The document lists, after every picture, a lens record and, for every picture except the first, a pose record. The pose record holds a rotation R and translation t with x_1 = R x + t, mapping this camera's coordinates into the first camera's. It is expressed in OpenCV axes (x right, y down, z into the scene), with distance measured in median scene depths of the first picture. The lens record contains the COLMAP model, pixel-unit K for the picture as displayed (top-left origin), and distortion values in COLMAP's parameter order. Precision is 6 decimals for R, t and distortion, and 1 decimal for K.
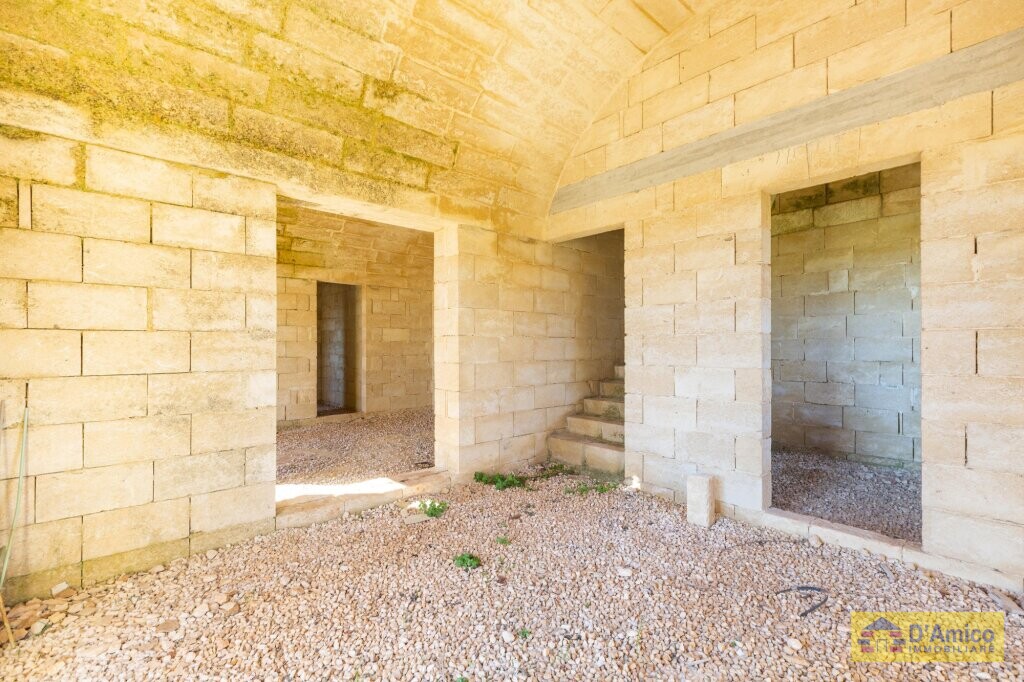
lens RADIAL K [[467.1, 0, 505.4], [0, 467.1, 343.6], [0, 0, 1]] dist [0.000749, 0.002087]
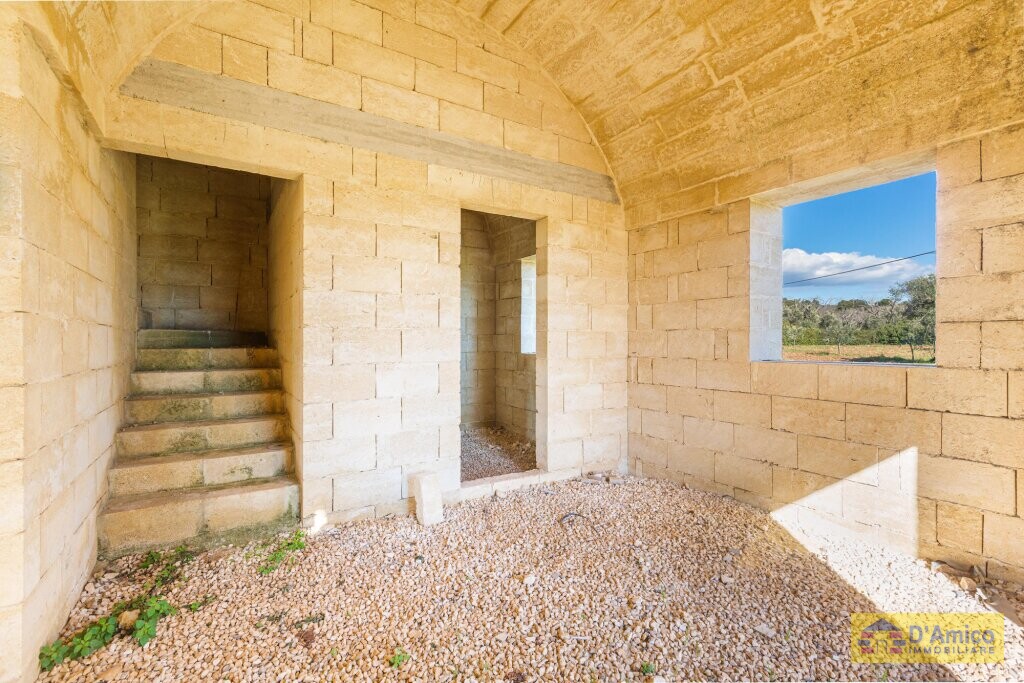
lens RADIAL K [[467.1, 0, 522.7], [0, 467.1, 341.6], [0, 0, 1]] dist [0.000749, 0.002087]
pose [[0.145473, -0.000897, 0.989362, -0.391038], [-0.003667, 0.999992, 0.001446, 0.003653], [-0.989355, -0.003839, 0.145469, 0.502141]]
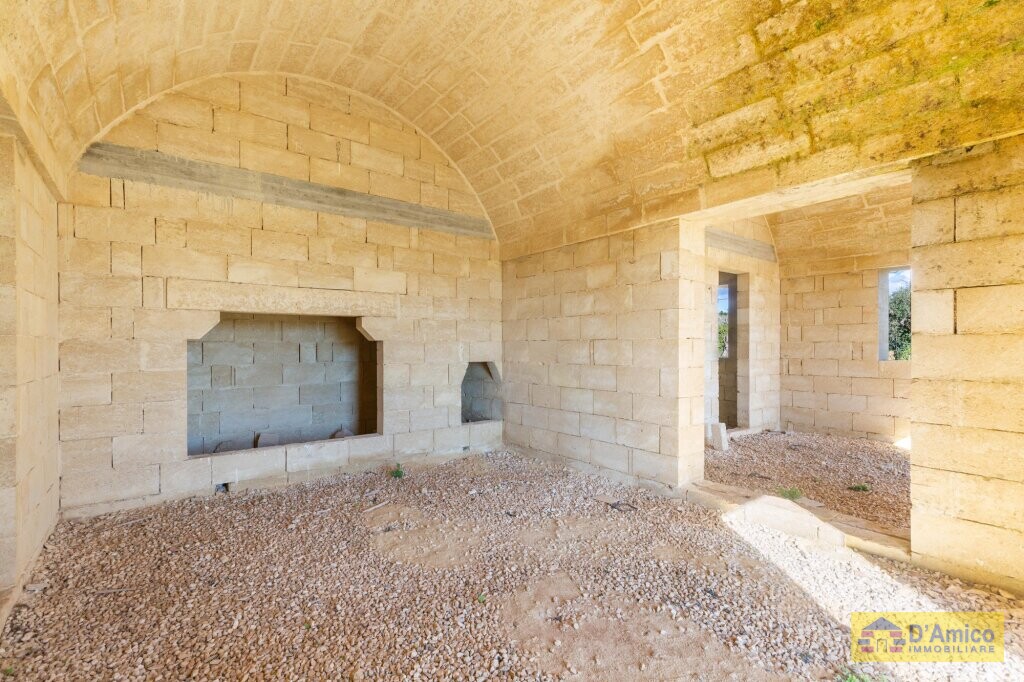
lens RADIAL K [[467.1, 0, 525.6], [0, 467.1, 345.4], [0, 0, 1]] dist [0.000749, 0.002087]
pose [[0.056589, 0.003727, 0.998391, -1.029581], [-0.005466, 0.999979, -0.003423, 0.003026], [-0.998383, -0.005264, 0.056608, 1.229883]]
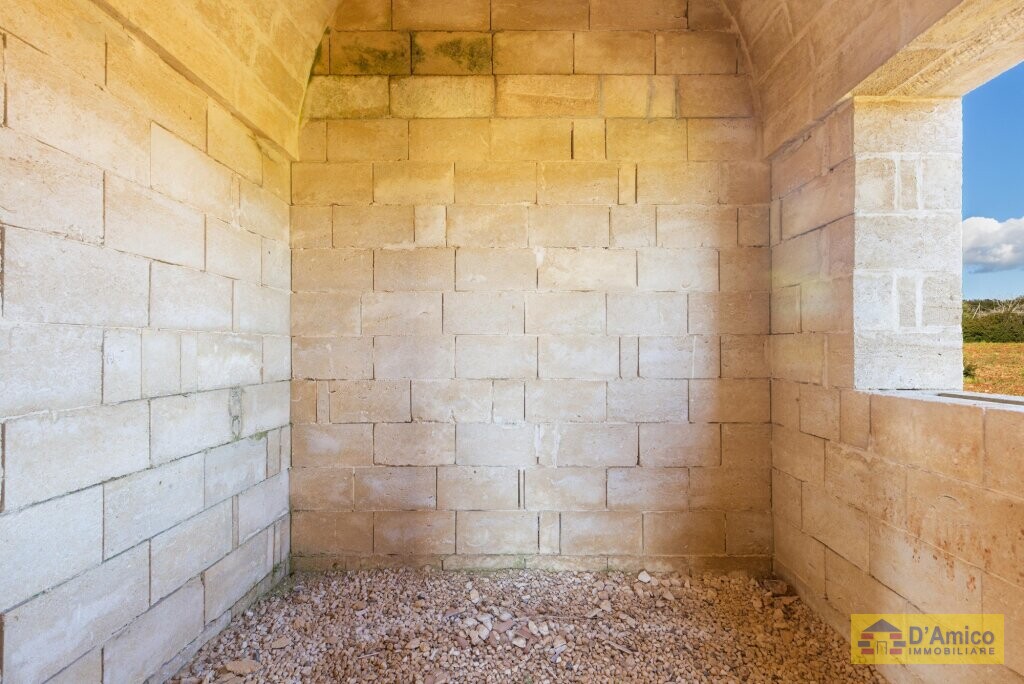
lens RADIAL K [[467.1, 0, 512.7], [0, 467.1, 342.7], [0, 0, 1]] dist [0.000749, 0.002087]
pose [[0.696568, 0.006729, 0.717459, 0.447004], [-0.002129, 0.999971, -0.007311, -0.000143], [-0.717488, 0.003565, 0.696562, 0.634169]]
